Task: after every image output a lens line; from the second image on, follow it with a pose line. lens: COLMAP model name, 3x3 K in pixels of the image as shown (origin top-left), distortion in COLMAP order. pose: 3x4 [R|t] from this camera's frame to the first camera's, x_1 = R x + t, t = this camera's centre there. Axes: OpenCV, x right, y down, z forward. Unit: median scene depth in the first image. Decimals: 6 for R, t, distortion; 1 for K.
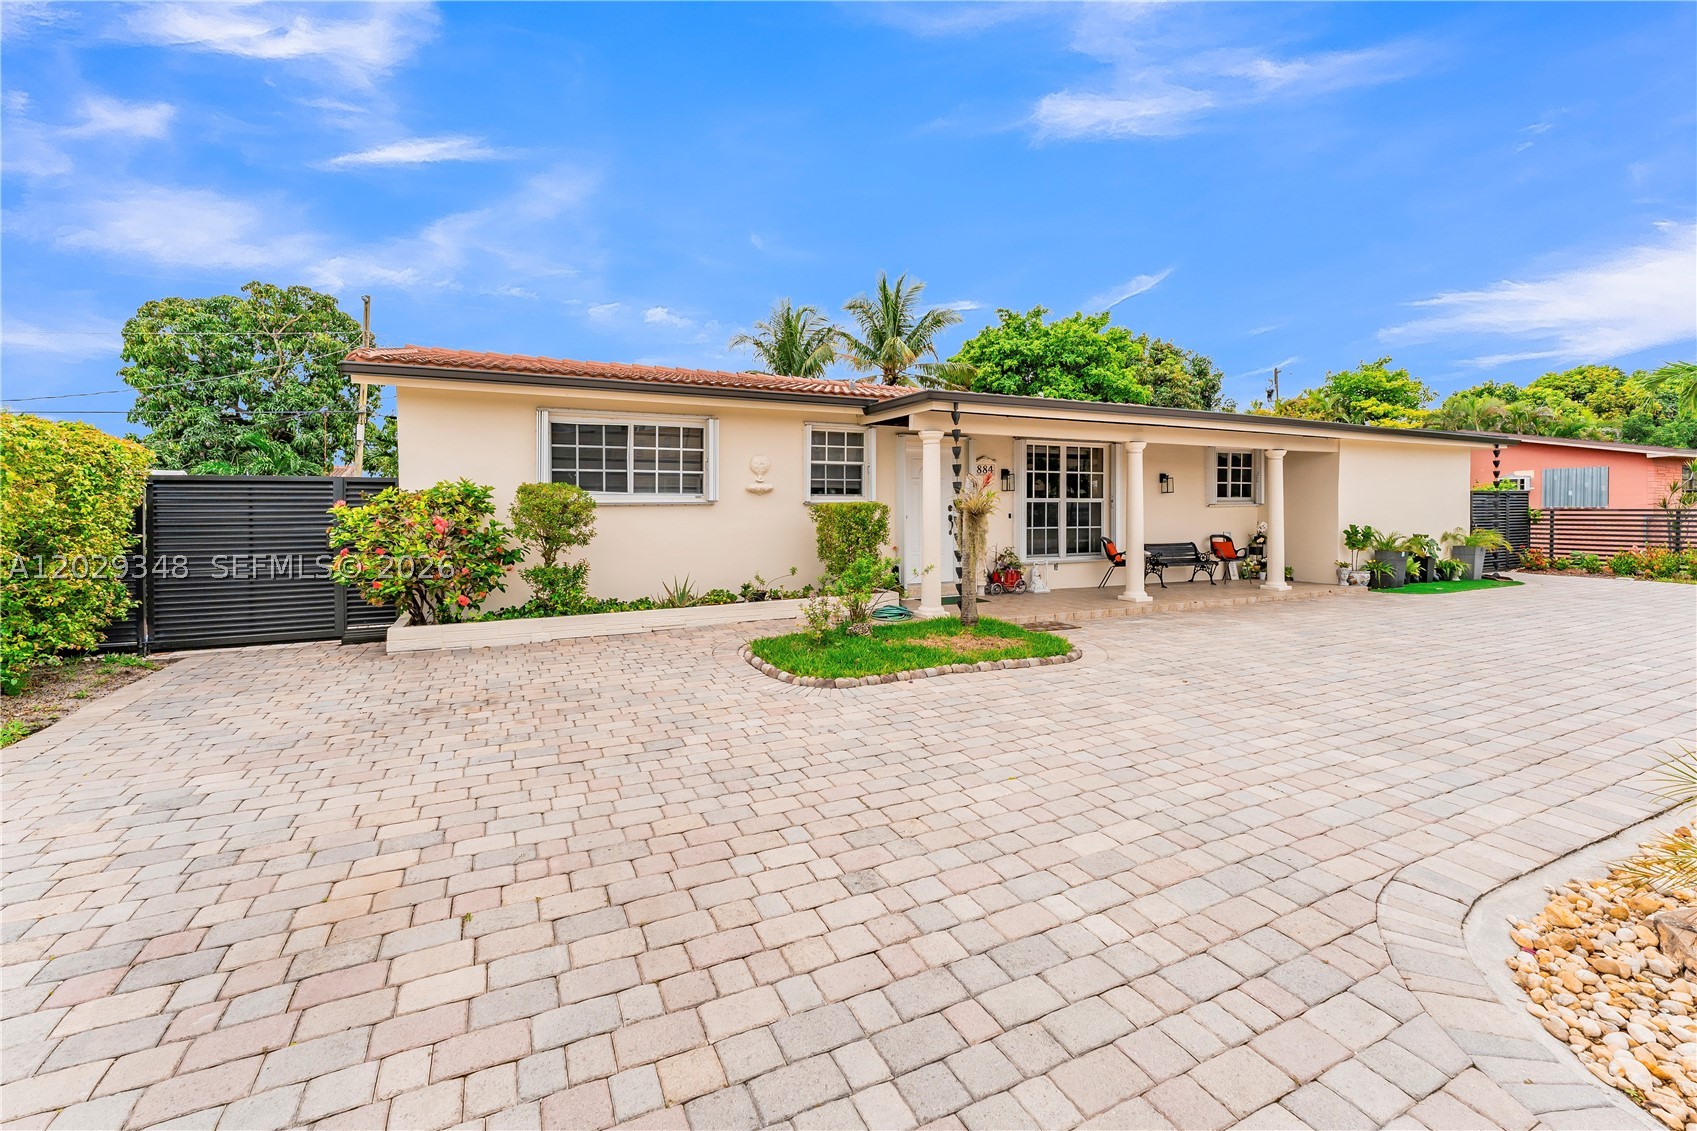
lens RADIAL K [[711.4, 0, 852.1], [0, 711.4, 511.6], [0, 0, 1]] dist [0.003528, 0.000088]
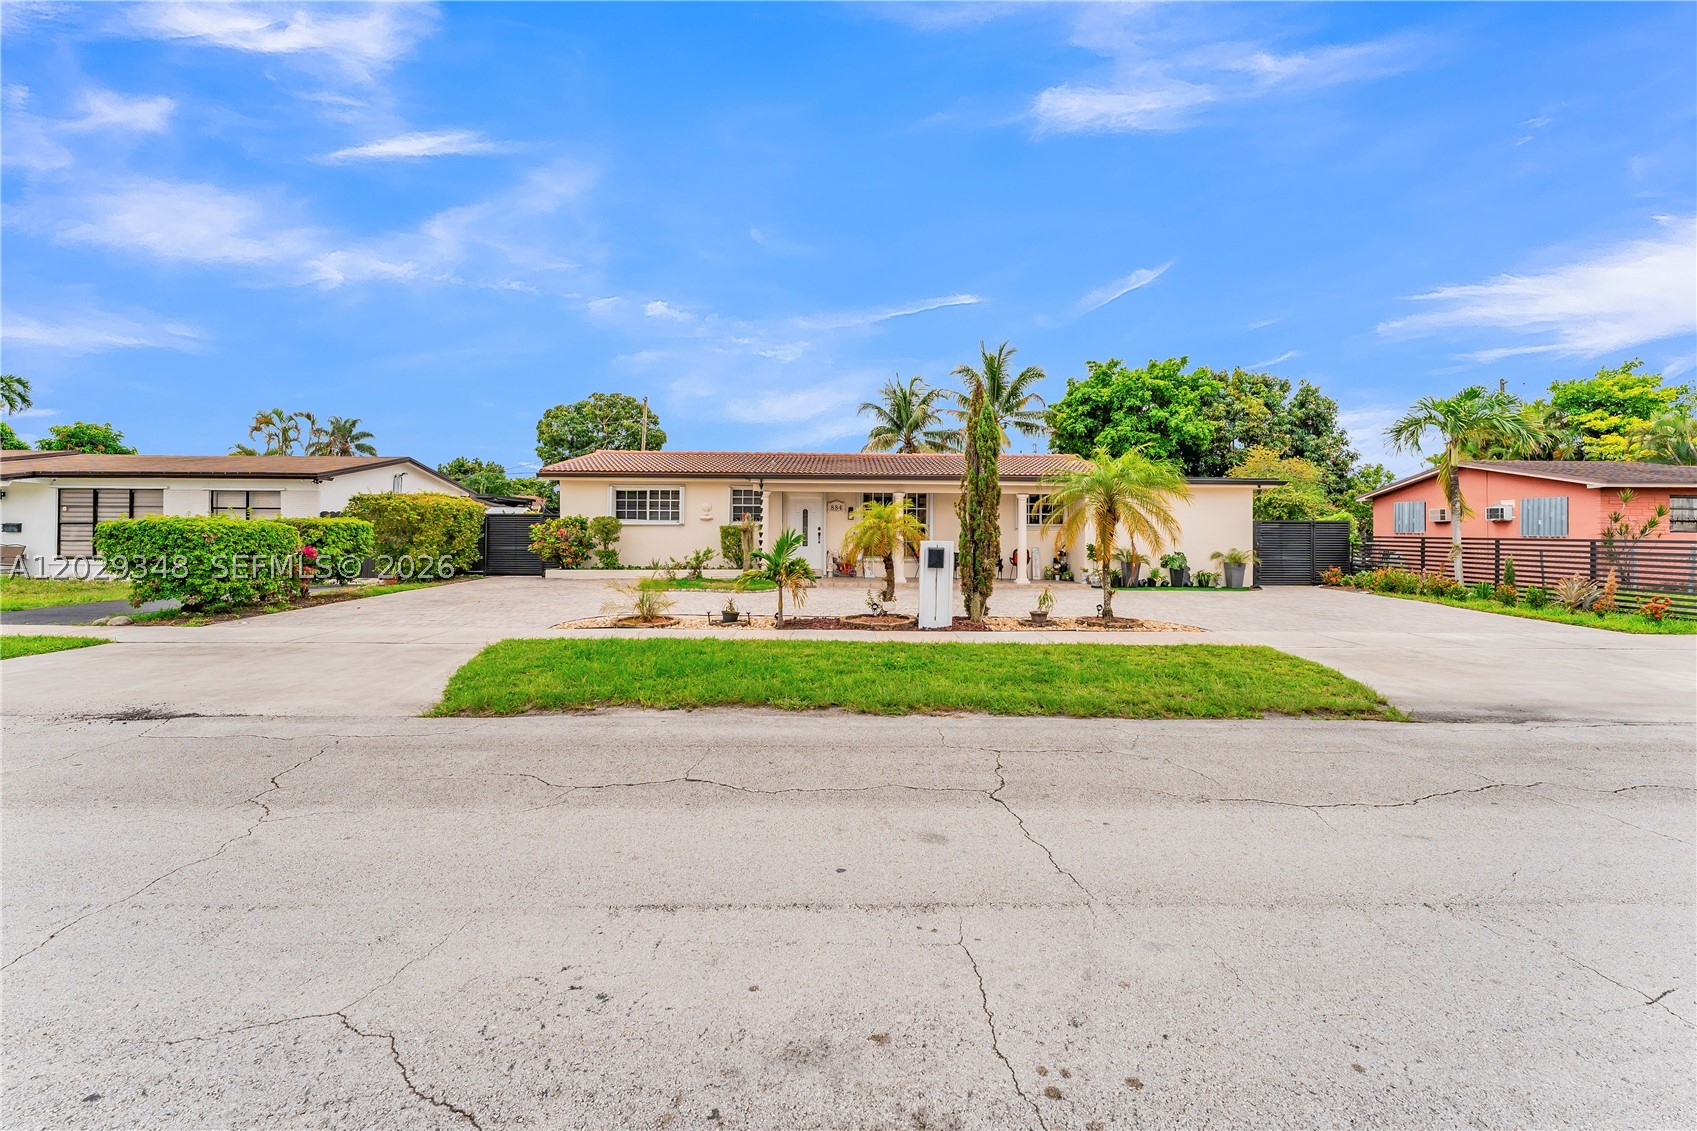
lens RADIAL K [[705.6, 0, 855.9], [0, 705.6, 535.2], [0, 0, 1]] dist [0.001117, 0.000046]
pose [[0.910317, 0.014929, -0.413642, 0.910919], [-0.013234, 0.999888, 0.006962, -0.001915], [0.413700, -0.000863, 0.910413, -0.576602]]
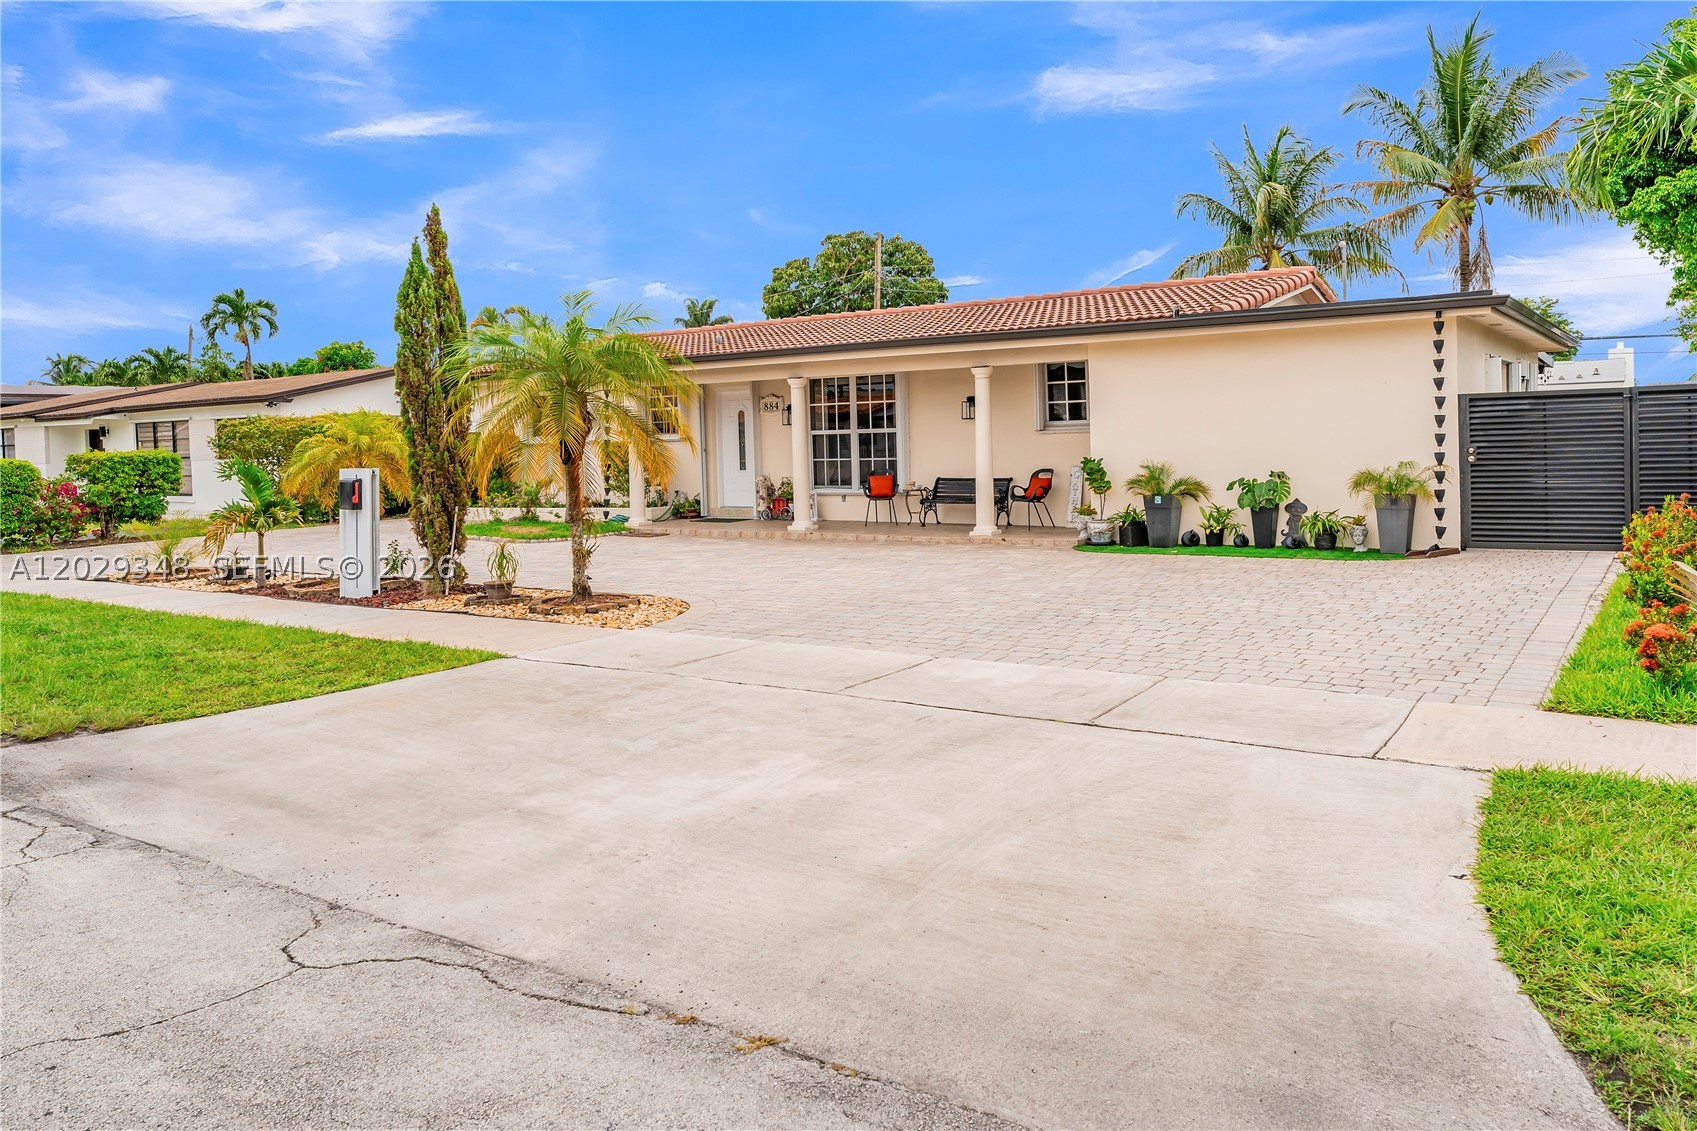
lens RADIAL K [[1217.9, 0, 872.9], [0, 1217.9, 487.8], [0, 0, 1]] dist [0.000667, 0.002225]
pose [[0.508820, 0.024844, -0.860514, 1.772940], [0.021625, 0.998899, 0.041626, -0.007668], [0.860601, -0.039789, 0.507723, 0.163745]]
